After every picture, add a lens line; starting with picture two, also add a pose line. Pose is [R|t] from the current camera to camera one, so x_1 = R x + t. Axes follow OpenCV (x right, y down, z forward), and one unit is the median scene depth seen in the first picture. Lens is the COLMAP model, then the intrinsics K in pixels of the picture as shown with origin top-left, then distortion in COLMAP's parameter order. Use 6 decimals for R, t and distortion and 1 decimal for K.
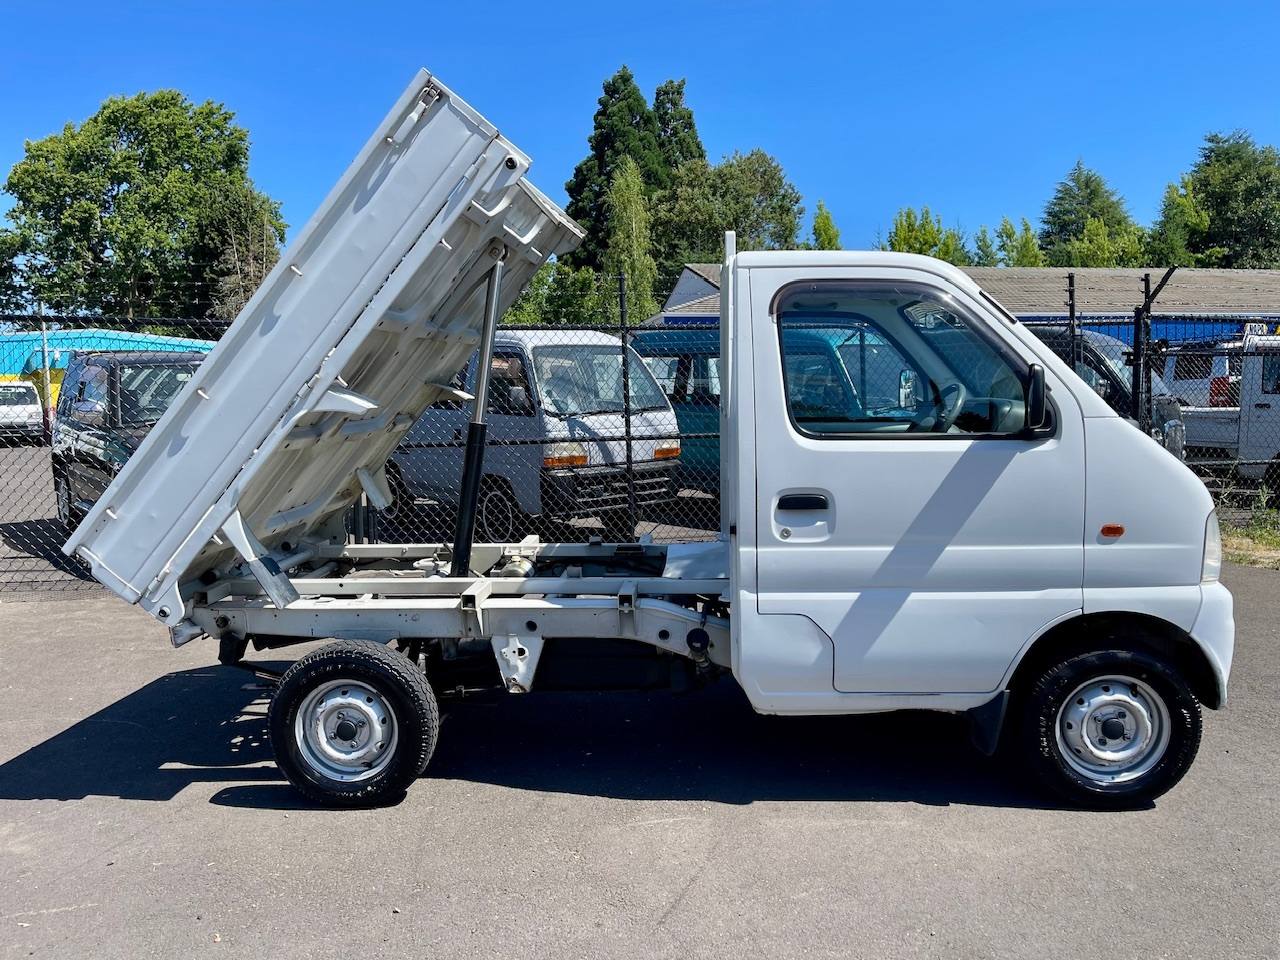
lens RADIAL K [[978.8, 0, 631.9], [0, 978.8, 491.9], [0, 0, 1]] dist [0.069923, -0.098598]
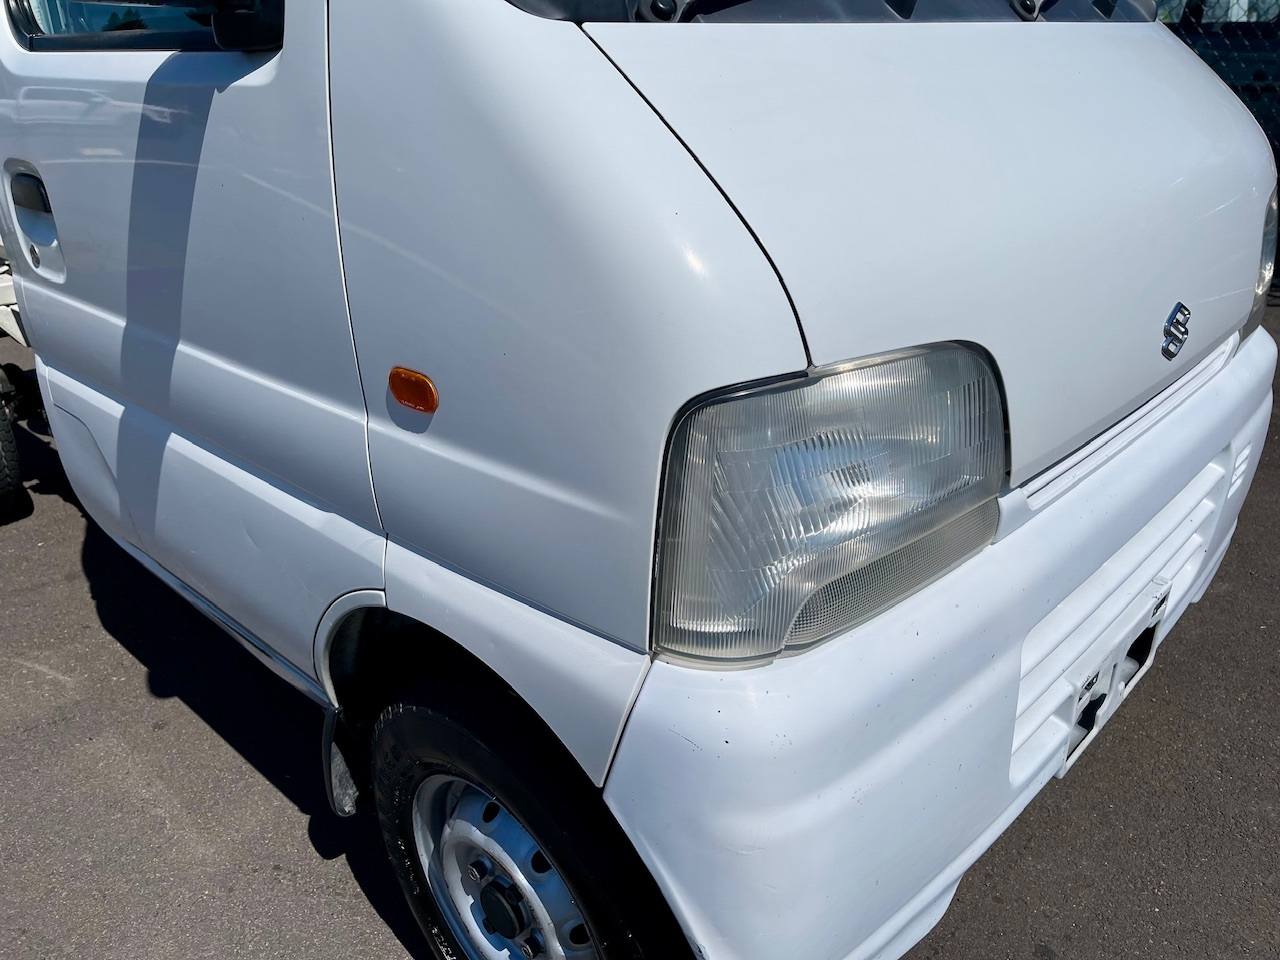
lens RADIAL K [[978.8, 0, 635.2], [0, 978.8, 485.4], [0, 0, 1]] dist [0.069923, -0.098598]
pose [[0.773063, 0.269085, -0.574428, 0.687761], [-0.076934, 0.938655, 0.336167, -0.037006], [0.629647, -0.215685, 0.746341, 0.784515]]
